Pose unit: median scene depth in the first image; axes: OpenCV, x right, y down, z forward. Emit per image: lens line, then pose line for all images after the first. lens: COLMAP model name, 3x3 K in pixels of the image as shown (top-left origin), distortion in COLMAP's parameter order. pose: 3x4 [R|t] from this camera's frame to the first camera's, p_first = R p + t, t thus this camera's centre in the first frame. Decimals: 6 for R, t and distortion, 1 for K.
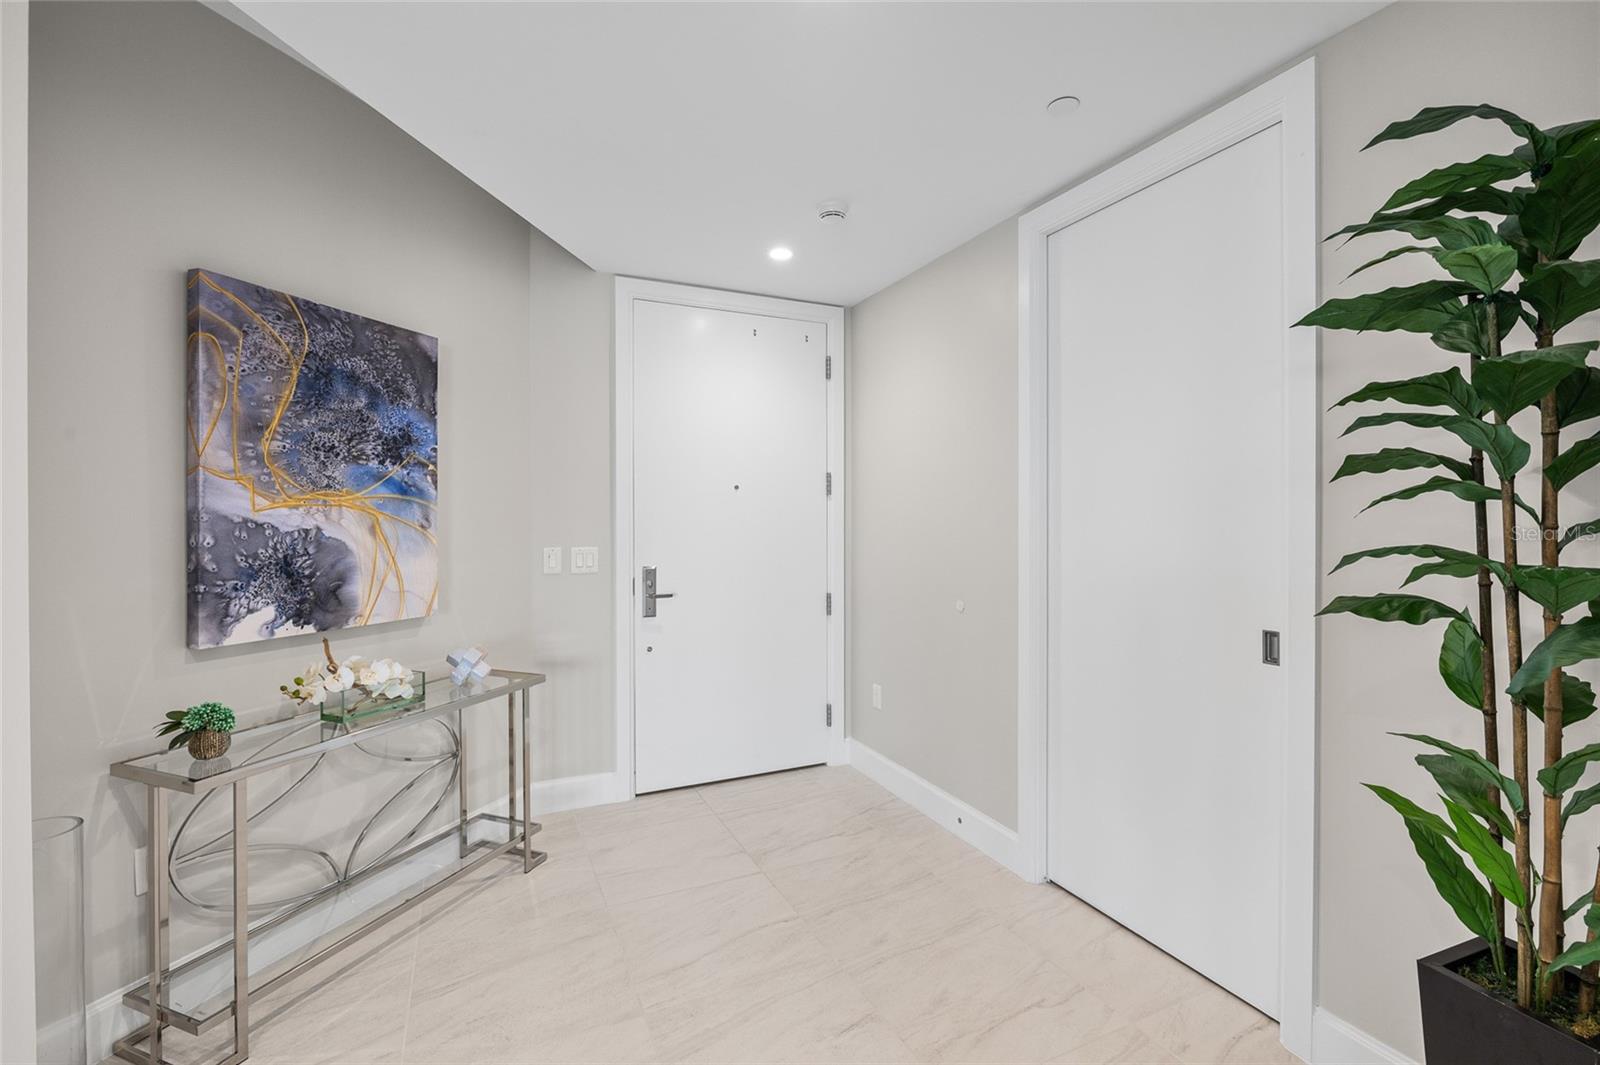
lens RADIAL K [[716.9, 0, 788.4], [0, 716.9, 521.7], [0, 0, 1]] dist [-0.013007, 0.003679]
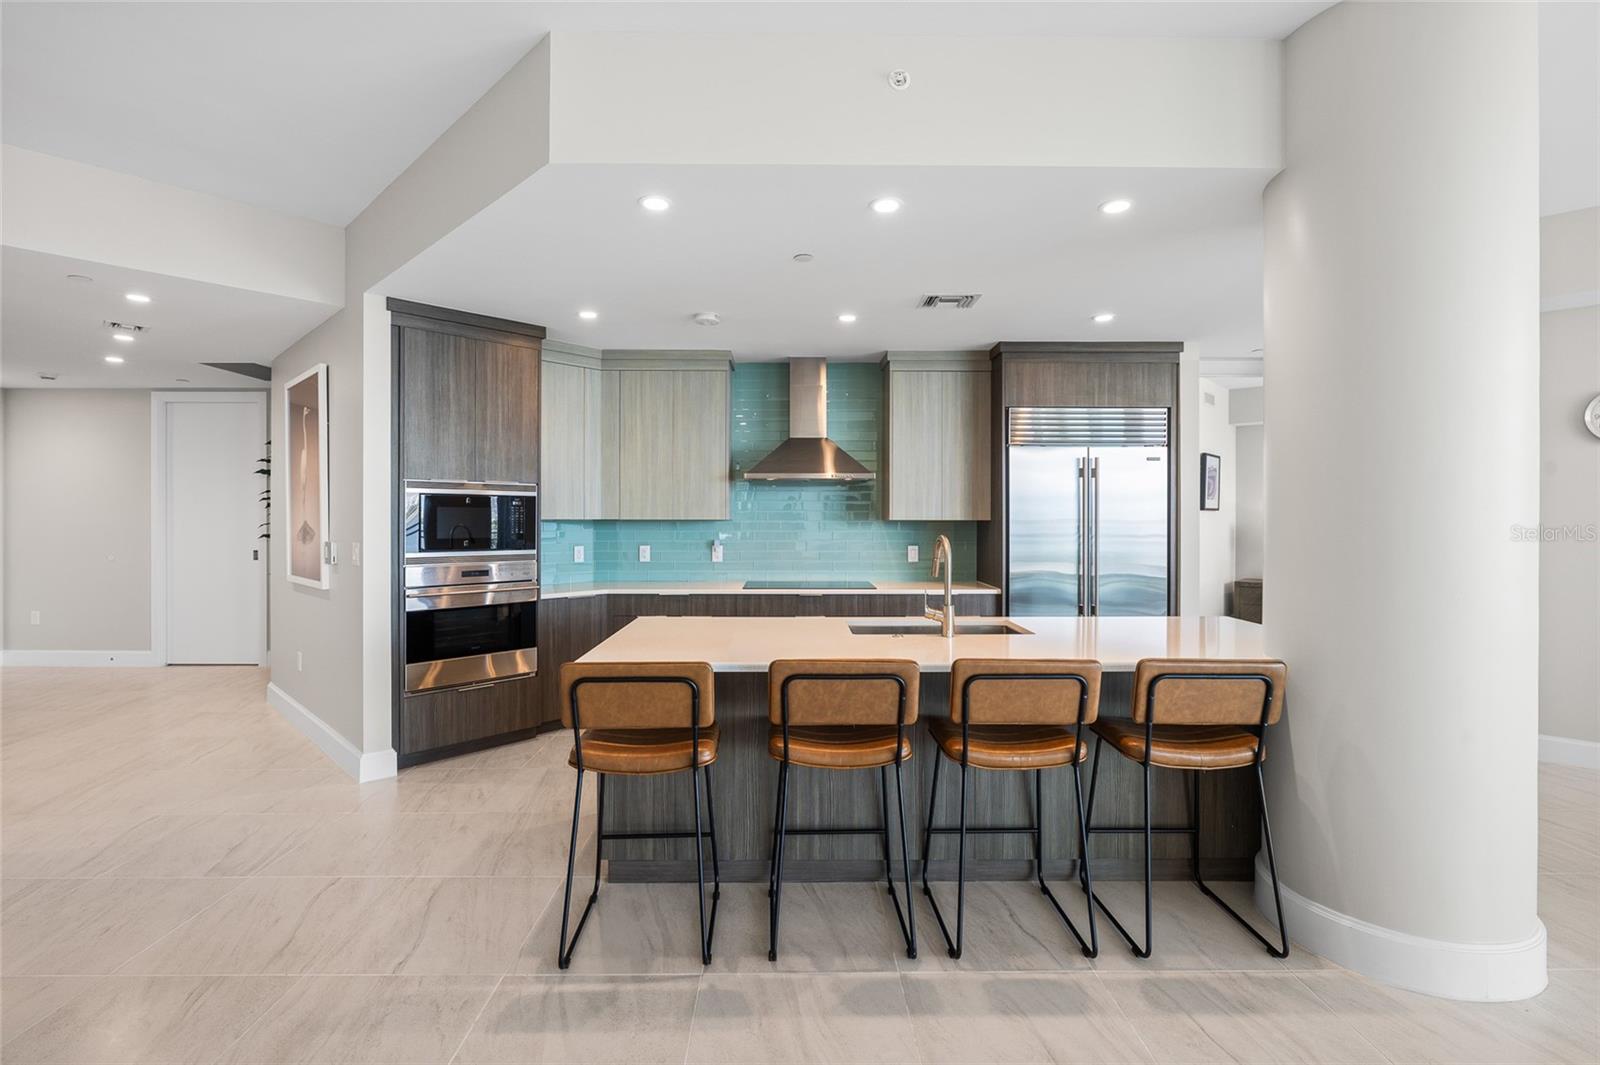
lens RADIAL K [[716.9, 0, 797.2], [0, 716.9, 520.4], [0, 0, 1]] dist [-0.013007, 0.003679]
pose [[0.392500, 0.000033, 0.919752, -1.029350], [0.004167, 0.999990, -0.001814, 0.020097], [-0.919743, 0.004545, 0.392496, -1.944183]]
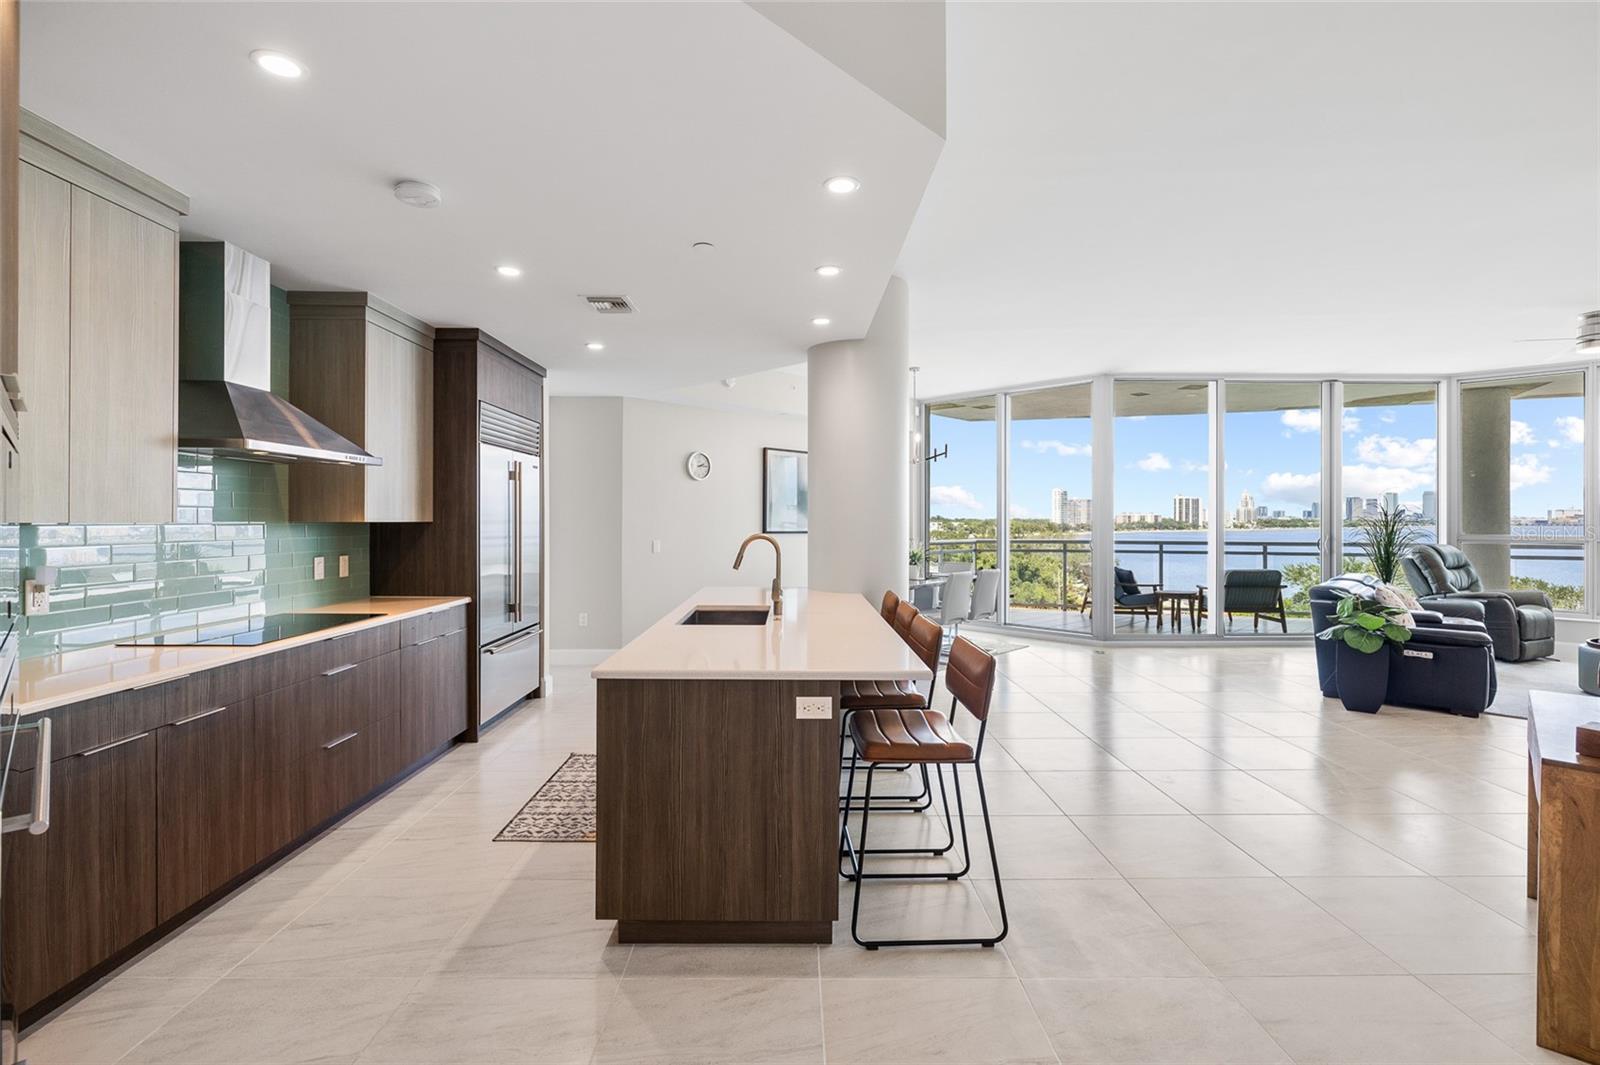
lens RADIAL K [[716.9, 0, 801.9], [0, 716.9, 524.7], [0, 0, 1]] dist [-0.013007, 0.003679]
pose [[-0.920098, -0.002042, 0.391683, -0.542662], [0.002810, 0.999926, 0.011815, 0.008710], [-0.391678, 0.011972, -0.920024, -0.552035]]
